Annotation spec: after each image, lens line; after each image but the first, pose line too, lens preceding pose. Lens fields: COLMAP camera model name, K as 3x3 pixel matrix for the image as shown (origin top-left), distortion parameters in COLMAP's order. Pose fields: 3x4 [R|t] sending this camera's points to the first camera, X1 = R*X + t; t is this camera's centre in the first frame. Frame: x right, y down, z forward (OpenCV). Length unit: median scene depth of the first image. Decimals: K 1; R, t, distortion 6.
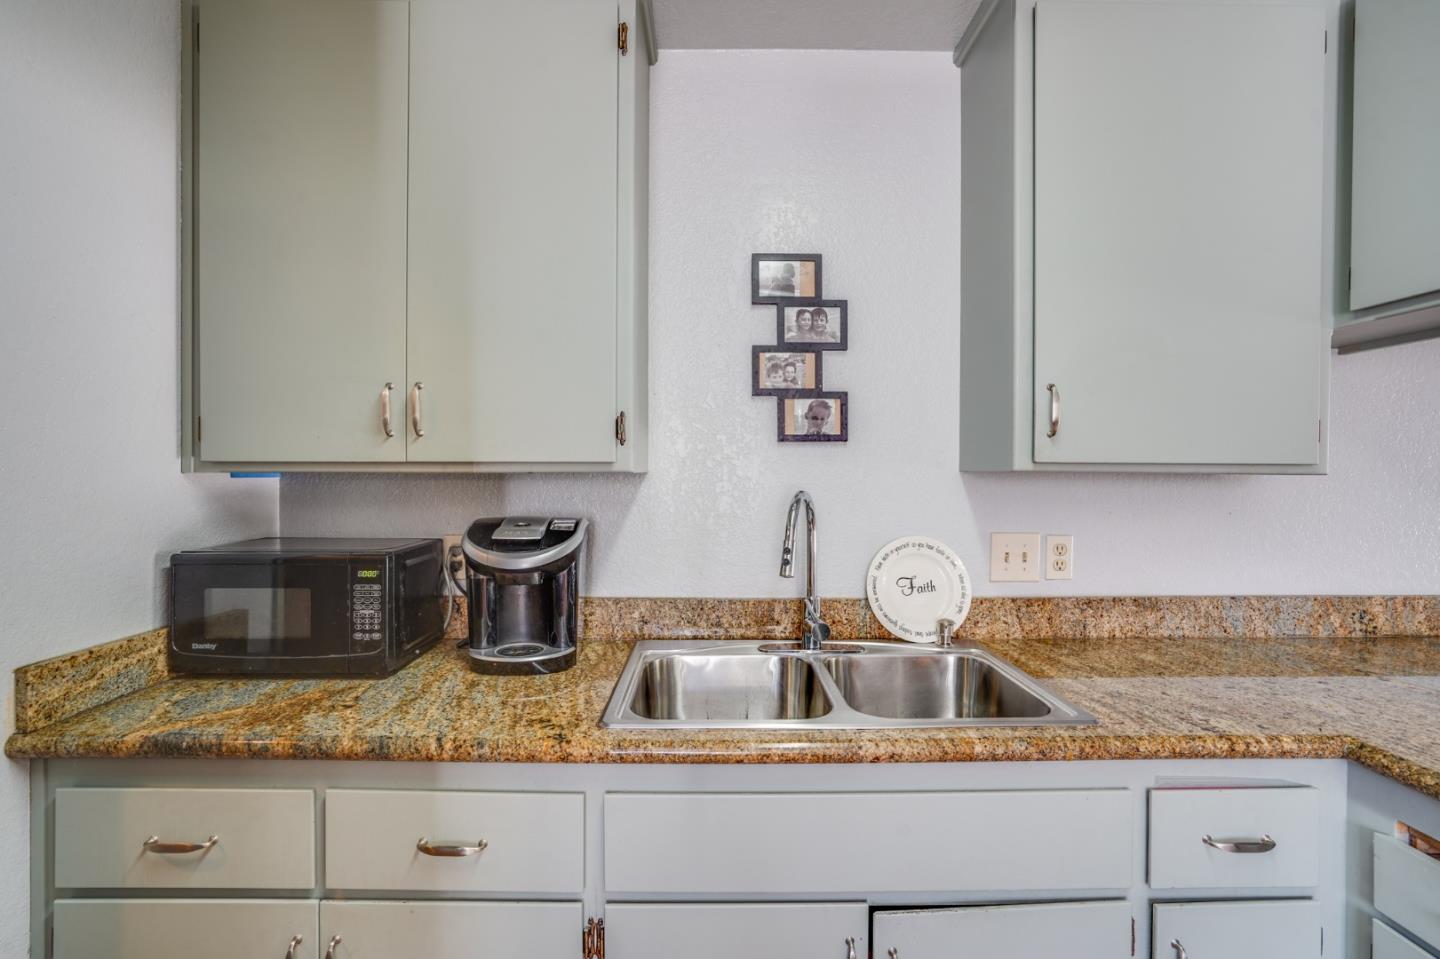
lens RADIAL K [[653.4, 0, 720.0], [0, 653.4, 479.5], [0, 0, 1]] dist [-0.062561, 0.026641]
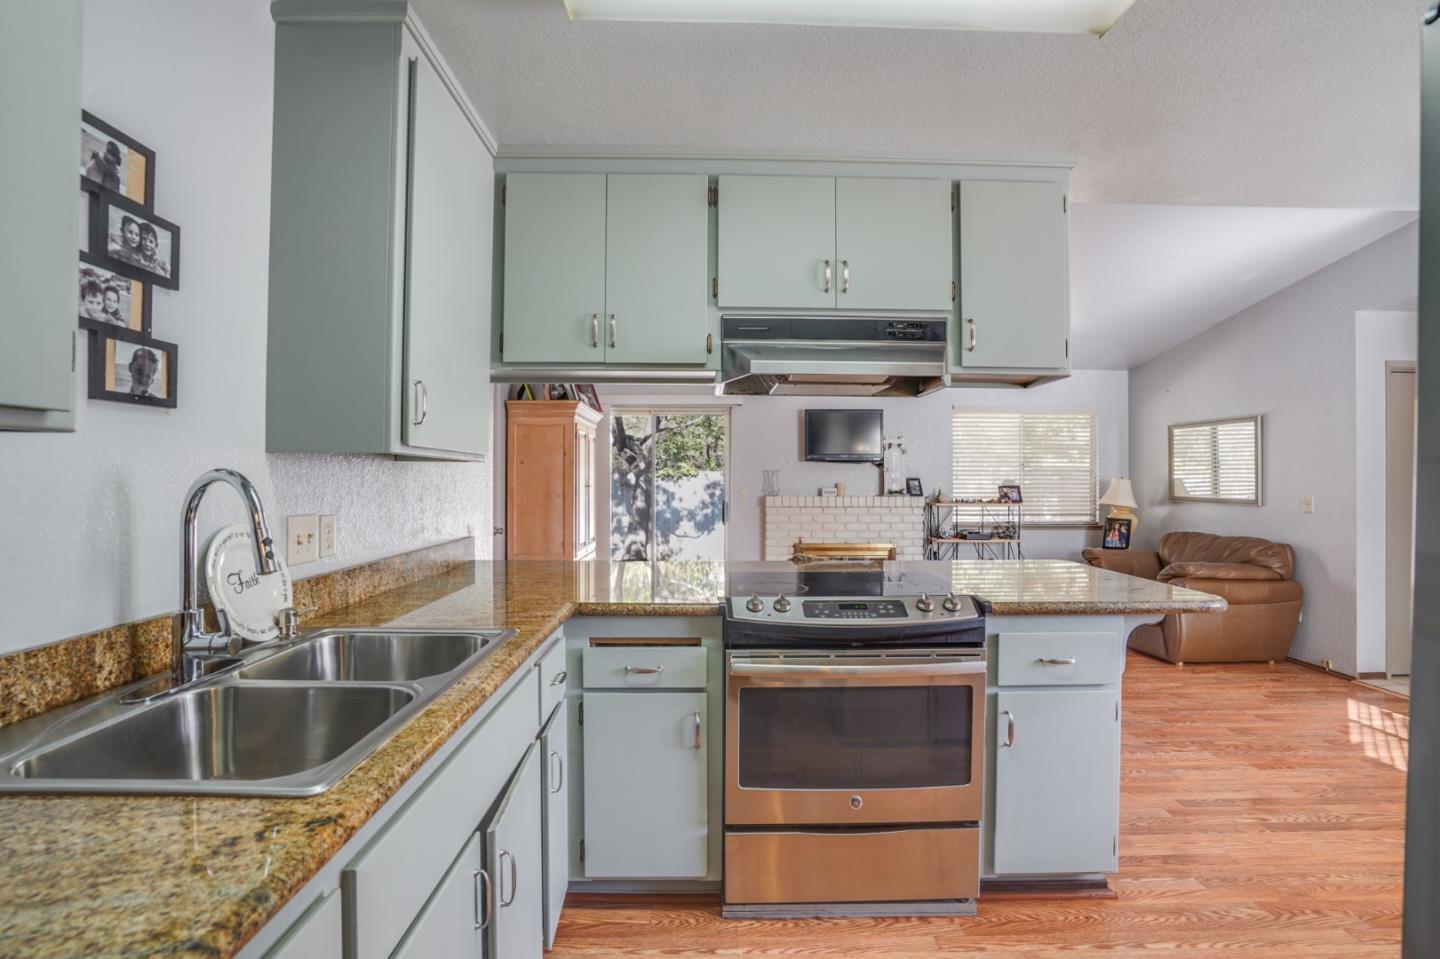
lens RADIAL K [[660.1, 0, 709.8], [0, 660.1, 466.1], [0, 0, 1]] dist [-0.001372, 0.000382]
pose [[0.009675, 0.014293, 0.999851, -0.583886], [-0.001940, 0.999896, -0.014275, 0.019808], [-0.999951, -0.001801, 0.009701, 0.358589]]
